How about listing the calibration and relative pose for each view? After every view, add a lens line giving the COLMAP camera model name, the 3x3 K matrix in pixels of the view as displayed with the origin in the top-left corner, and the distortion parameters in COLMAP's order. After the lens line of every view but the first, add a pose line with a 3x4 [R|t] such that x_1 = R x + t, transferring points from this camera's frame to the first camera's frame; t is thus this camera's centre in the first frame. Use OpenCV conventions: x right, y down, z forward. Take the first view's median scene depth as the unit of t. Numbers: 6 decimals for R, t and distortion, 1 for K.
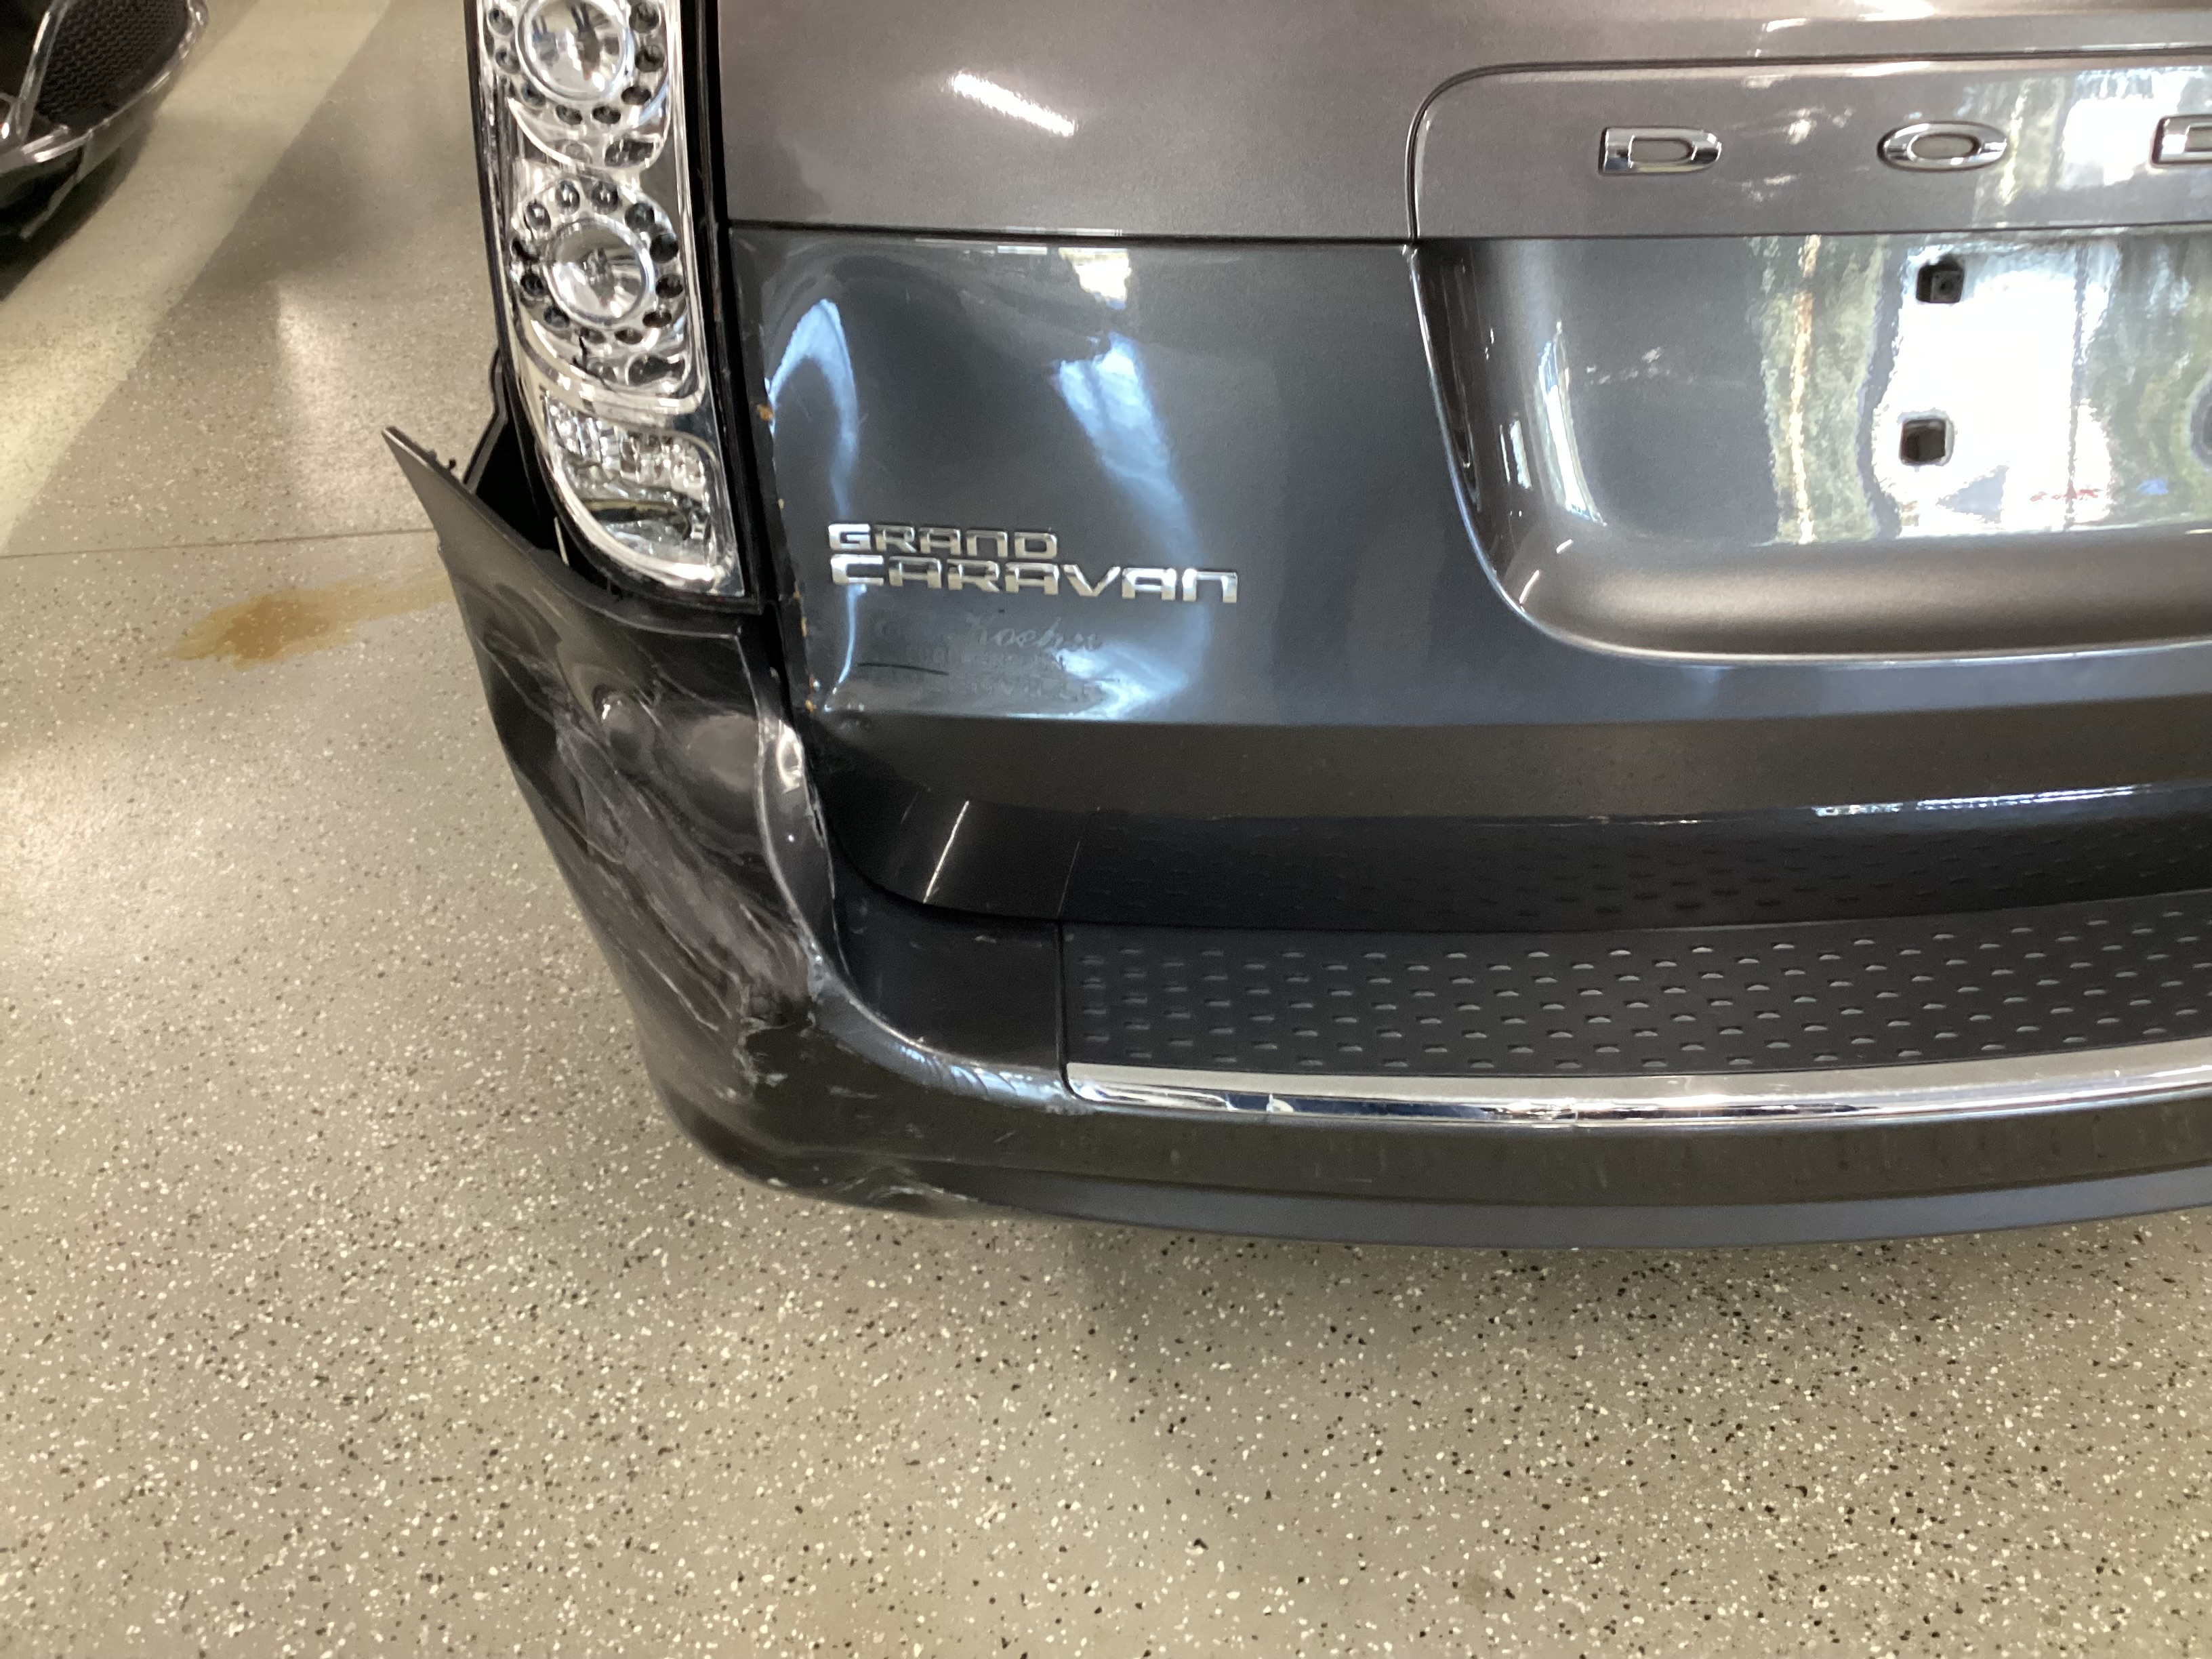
lens RADIAL K [[1984.8, 0, 1106.0], [0, 1984.8, 829.5], [0, 0, 1]] dist [0.128175, -0.280966]
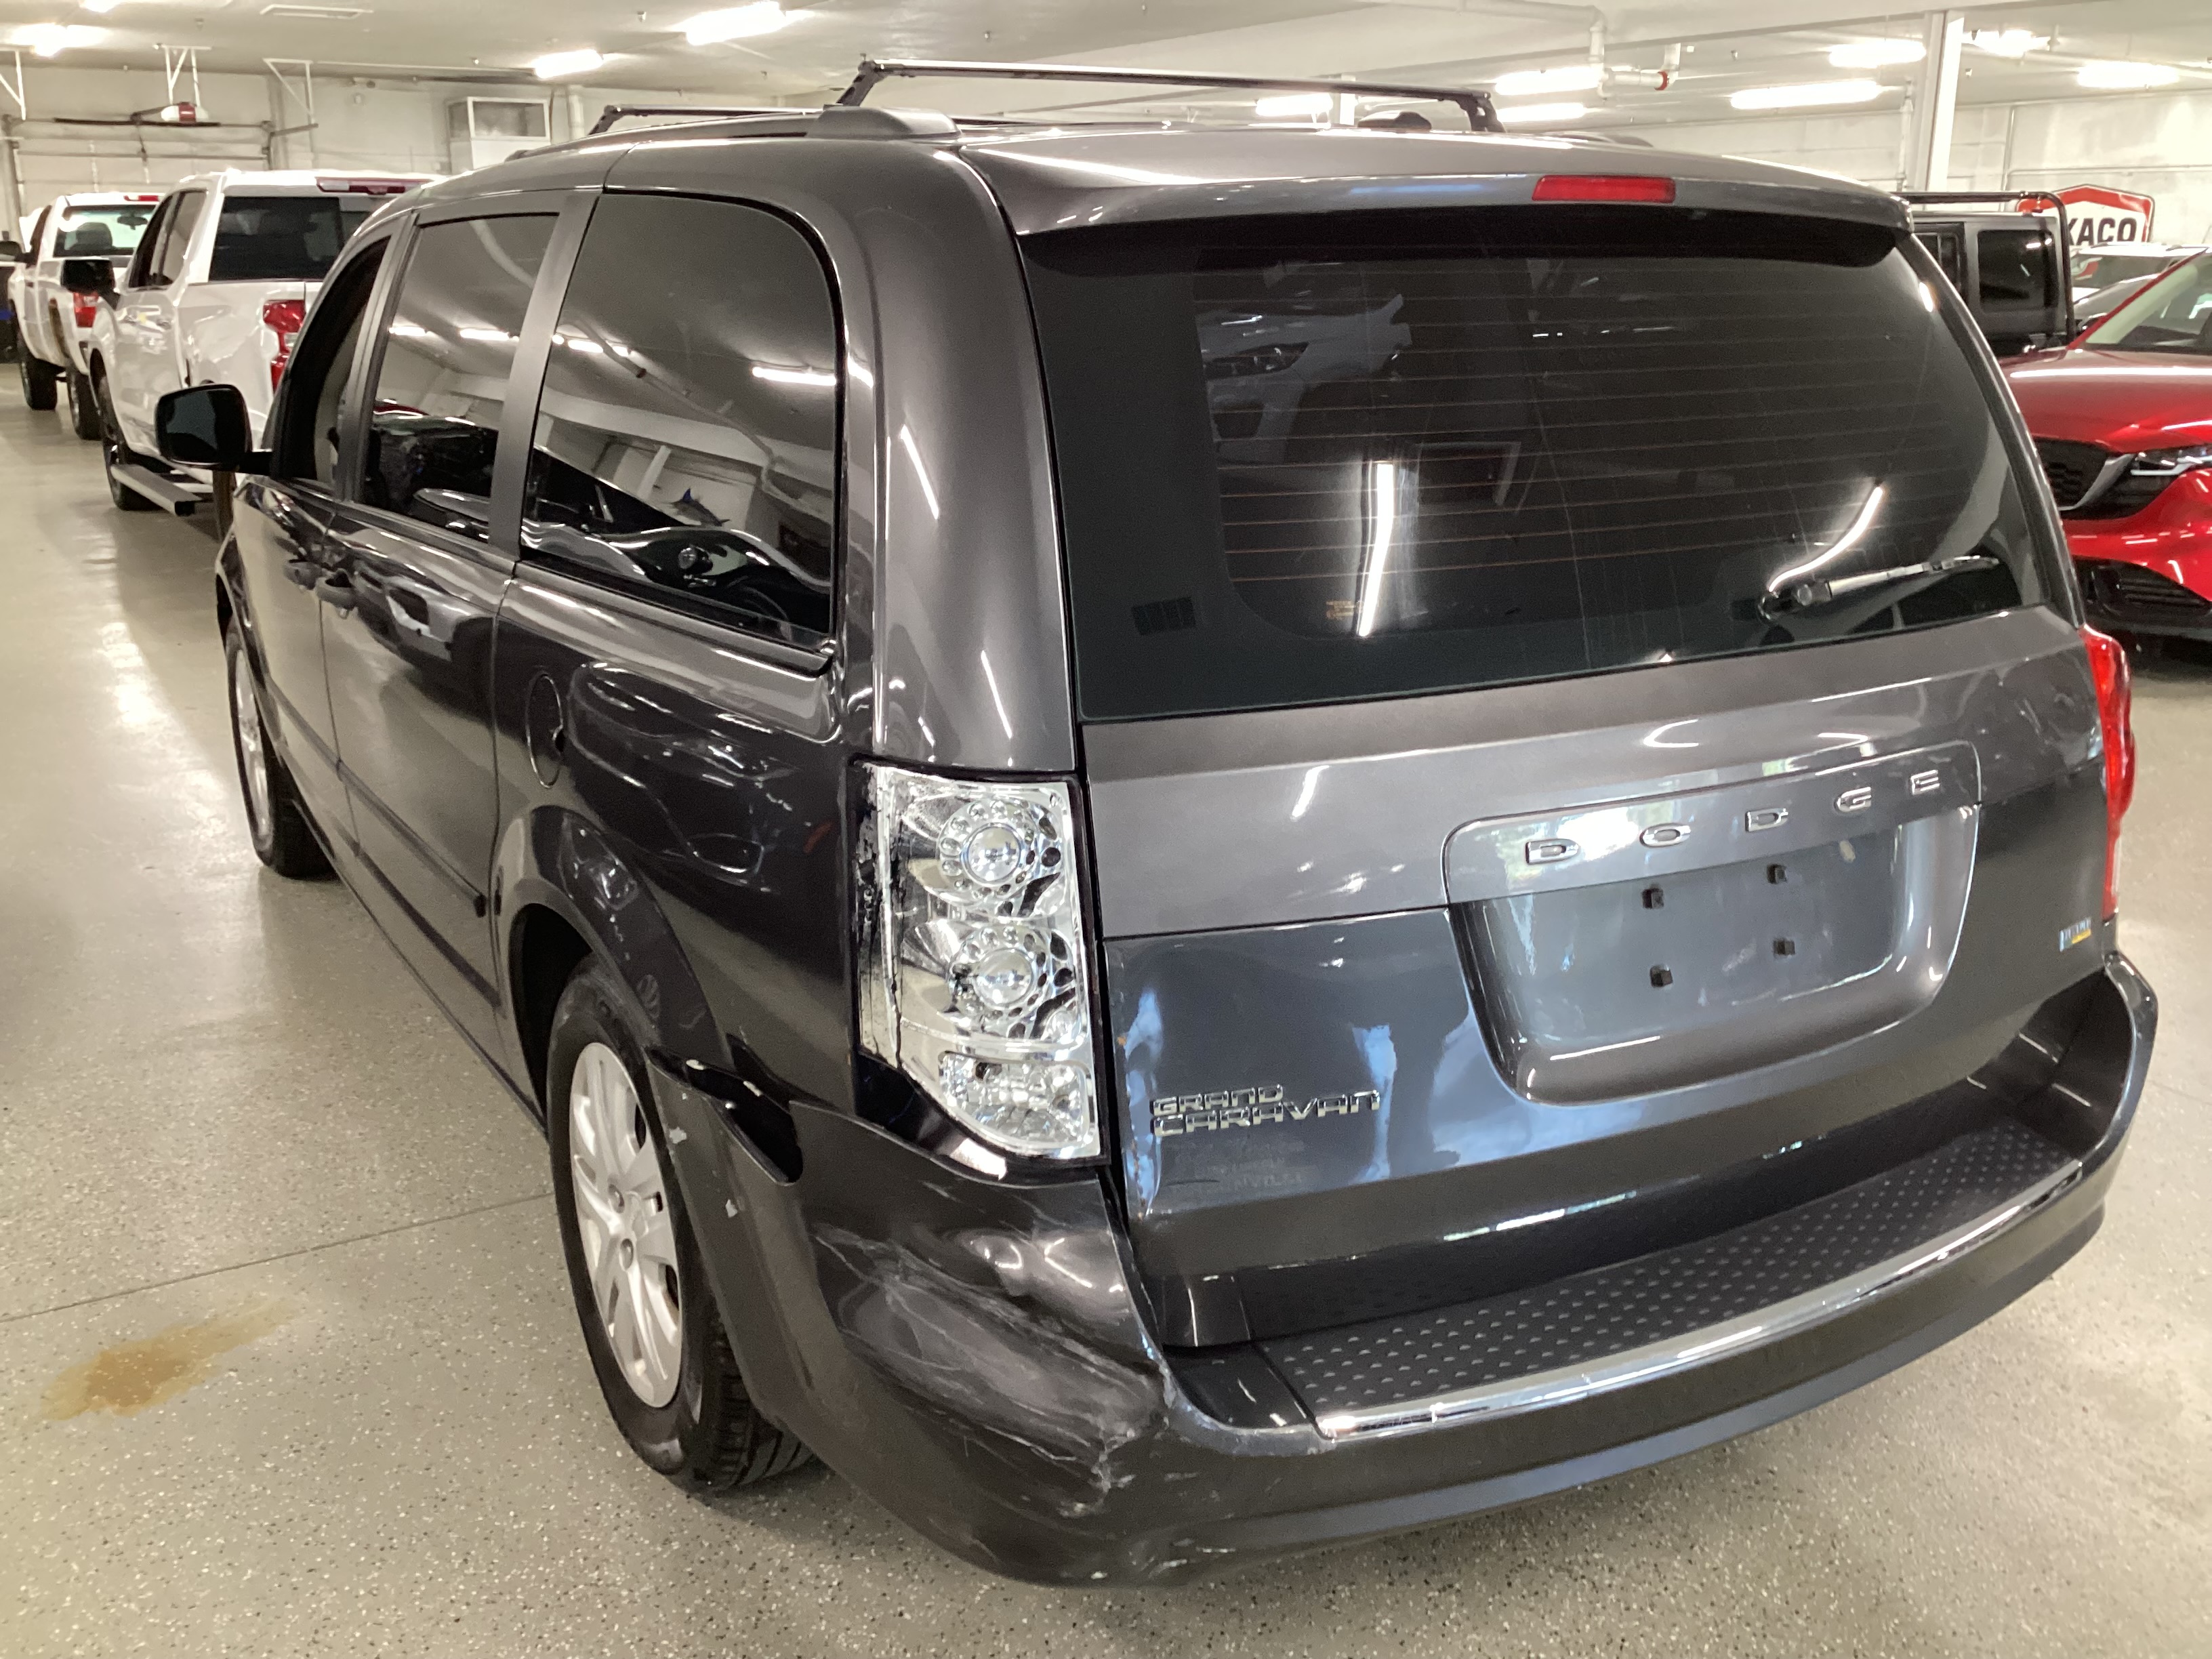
lens RADIAL K [[1986.5, 0, 1106.0], [0, 1986.5, 829.5], [0, 0, 1]] dist [0.117467, -0.273950]
pose [[0.915356, -0.095258, 0.391215, -0.558442], [0.216356, 0.935790, -0.278366, 0.064846], [-0.339579, 0.339446, 0.877190, -0.382355]]
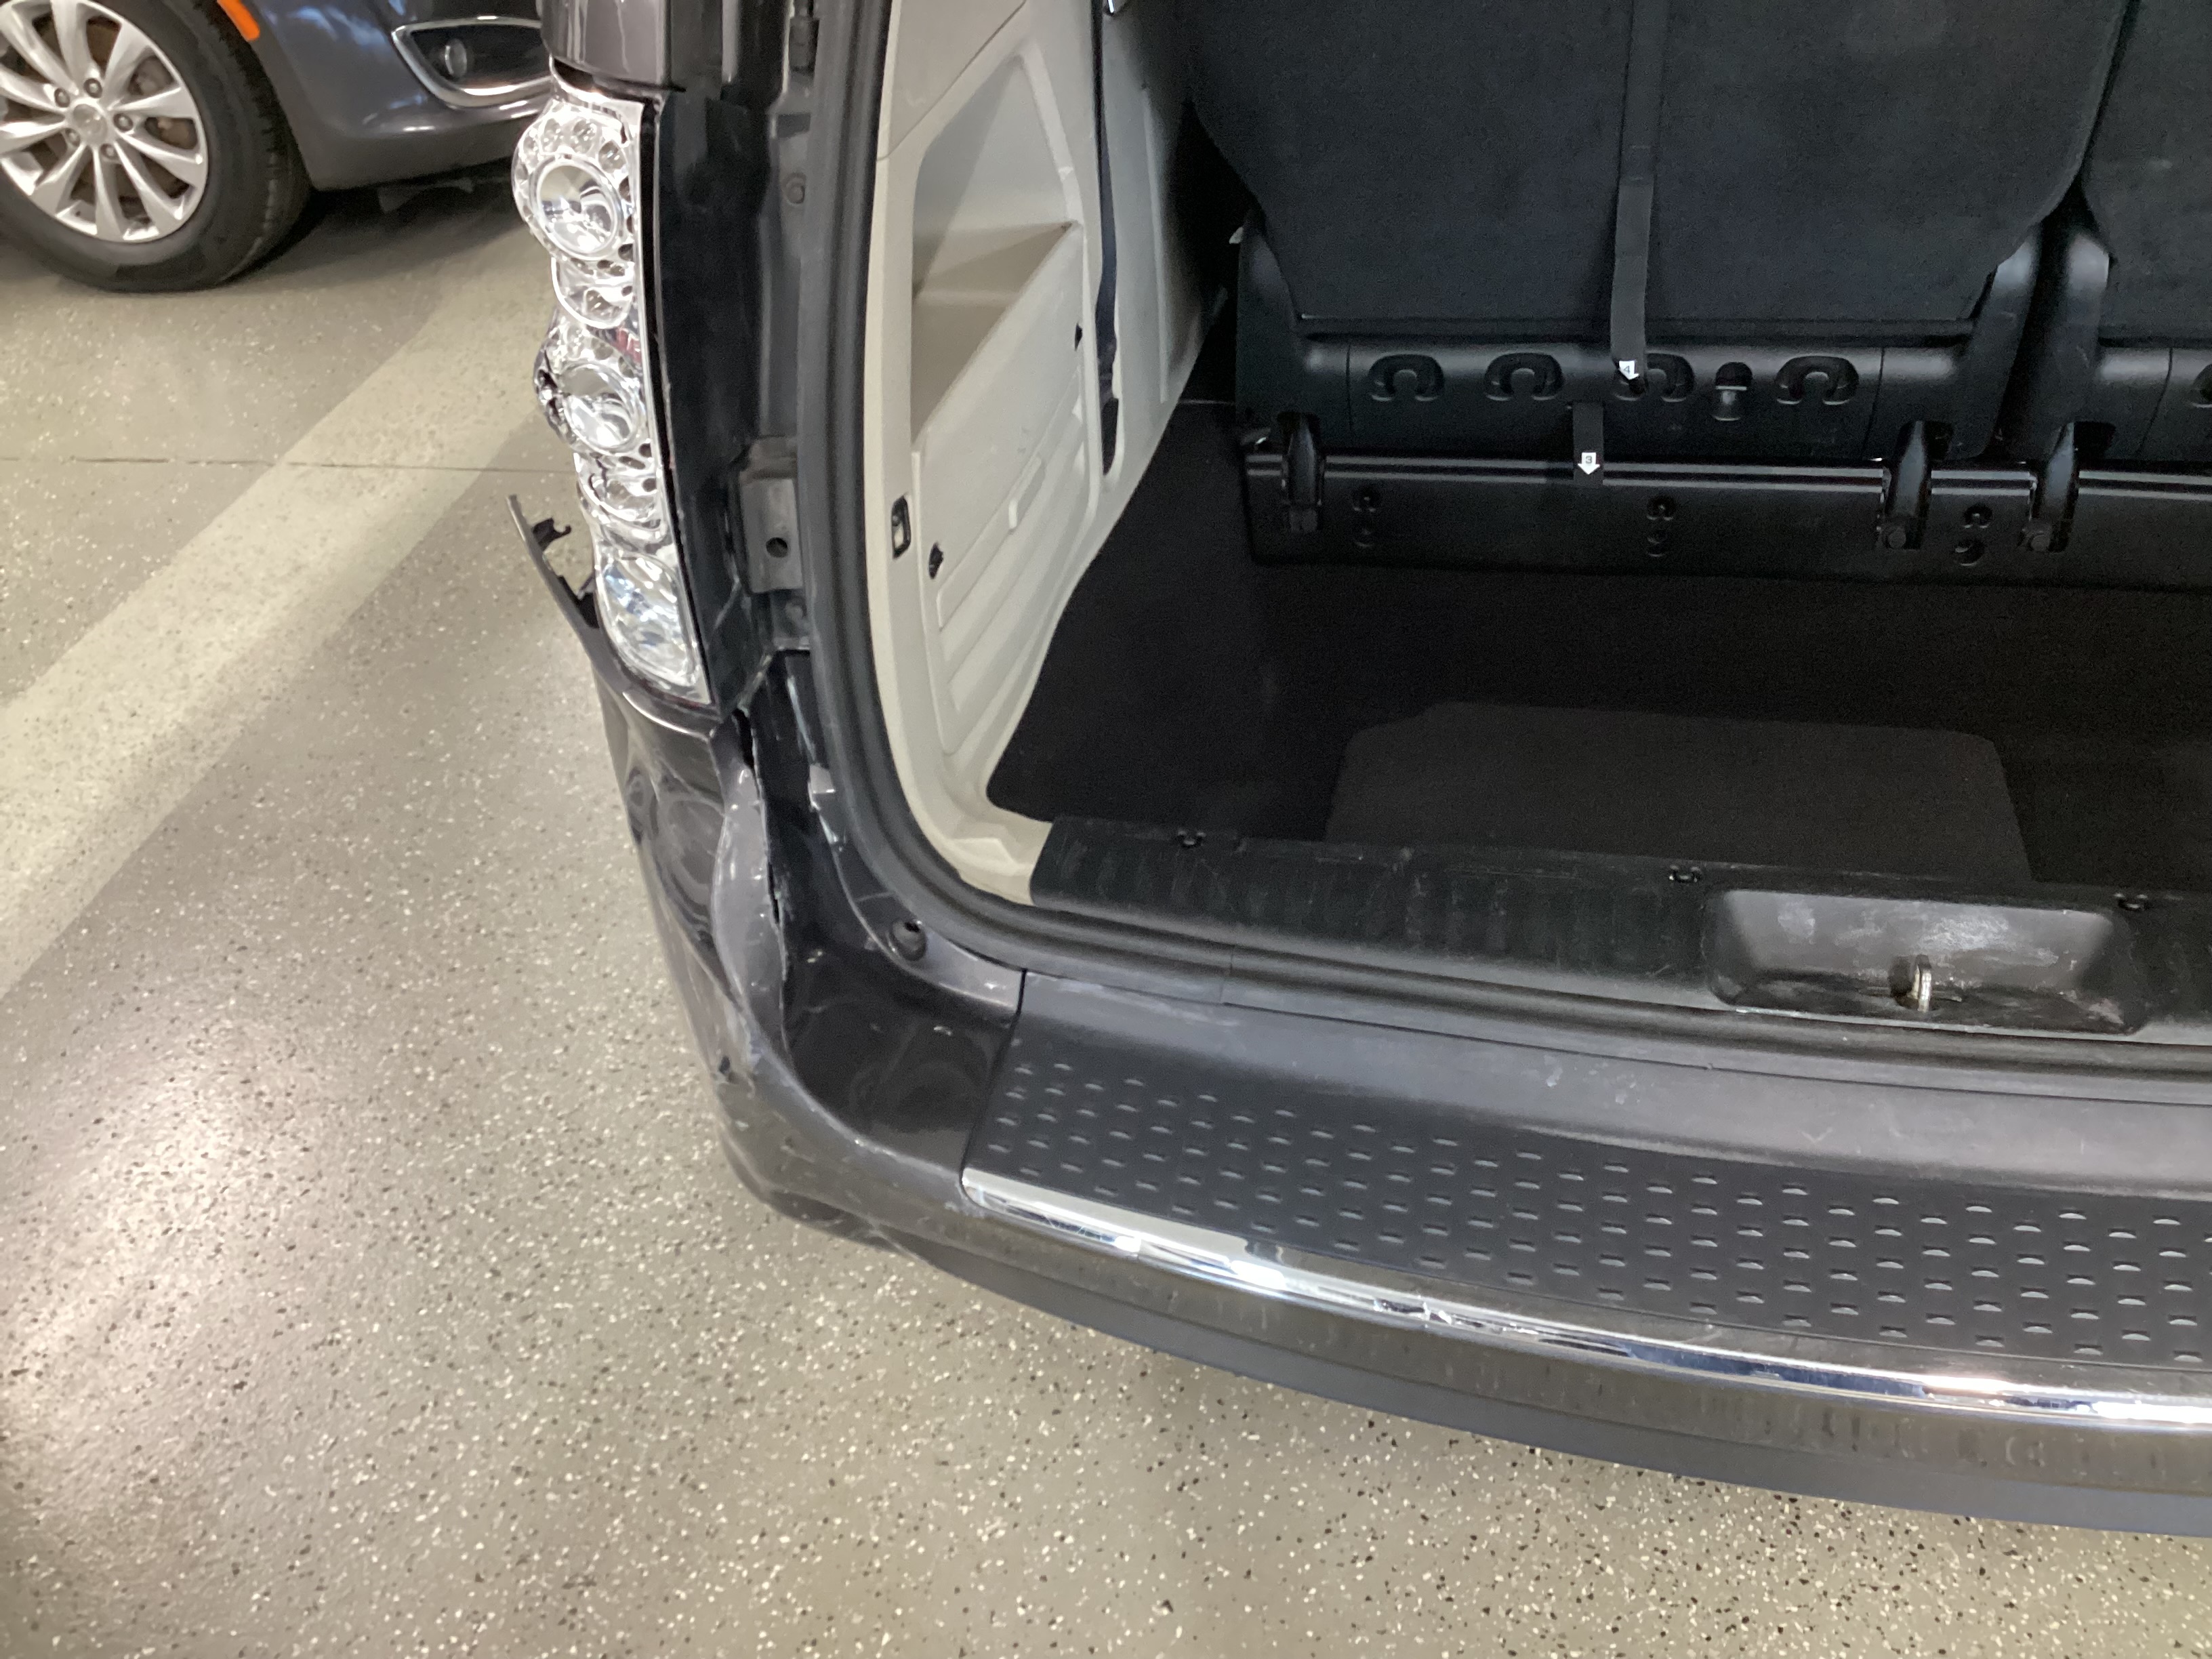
lens RADIAL K [[1986.5, 0, 1106.0], [0, 1986.5, 829.5], [0, 0, 1]] dist [0.117467, -0.273950]
pose [[0.949838, 0.136603, -0.281330, 0.240246], [-0.120014, 0.989900, 0.075458, -0.111405], [0.288797, -0.037909, 0.956640, 0.007100]]
